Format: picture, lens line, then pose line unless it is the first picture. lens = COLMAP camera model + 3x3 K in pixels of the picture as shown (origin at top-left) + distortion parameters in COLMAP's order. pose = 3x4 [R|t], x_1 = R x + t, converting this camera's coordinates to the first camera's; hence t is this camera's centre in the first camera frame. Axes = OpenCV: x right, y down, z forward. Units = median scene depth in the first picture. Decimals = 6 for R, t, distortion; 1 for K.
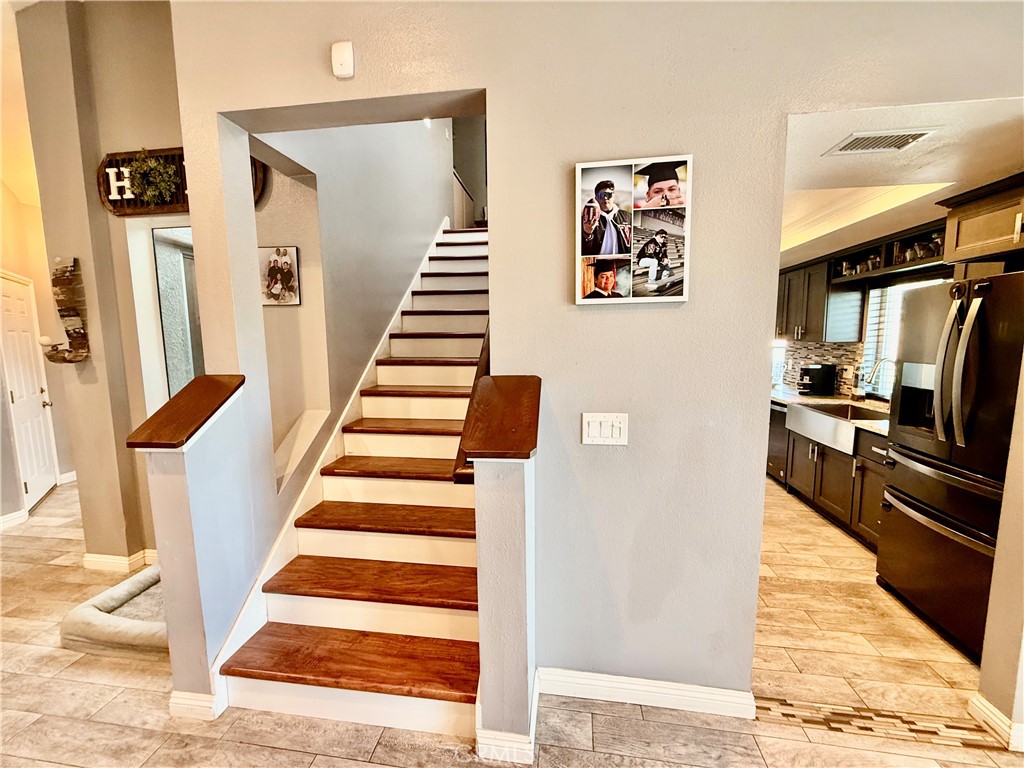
lens RADIAL K [[409.1, 0, 507.4], [0, 409.1, 384.1], [0, 0, 1]] dist [0.000046, 0.000471]
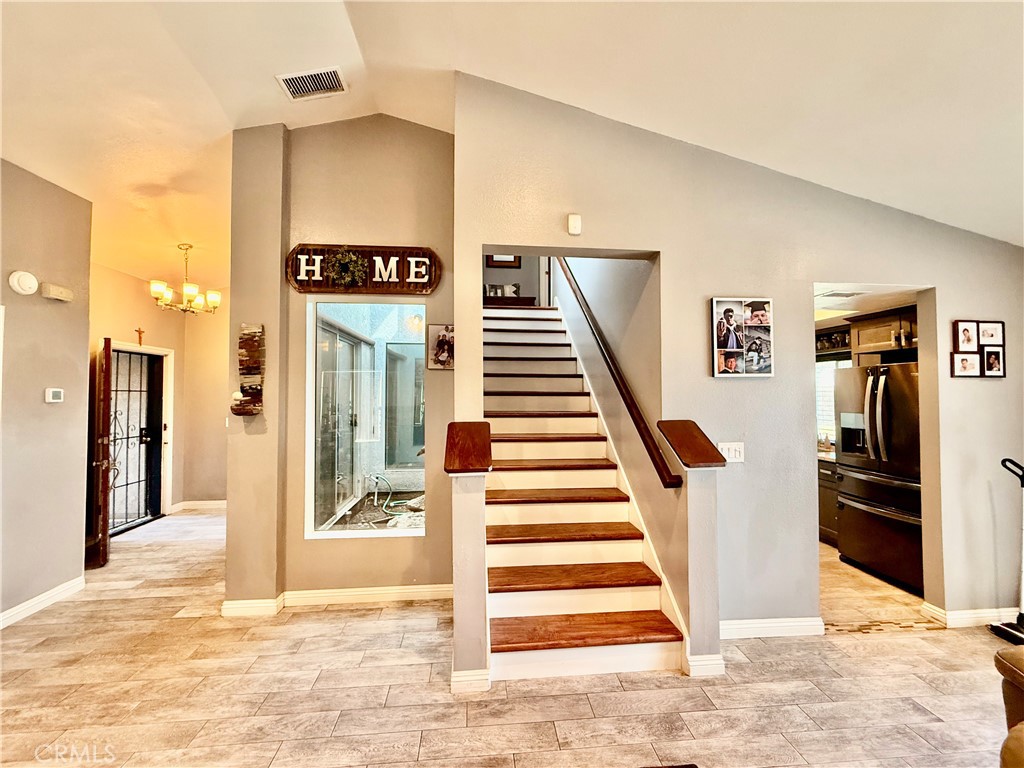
lens RADIAL K [[409.1, 0, 507.6], [0, 409.1, 384.1], [0, 0, 1]] dist [0.000046, 0.000471]
pose [[0.972821, 0.013859, 0.231141, -0.738978], [0.018541, 0.990340, -0.137415, 0.034612], [-0.230813, 0.137966, 0.963167, -0.293552]]
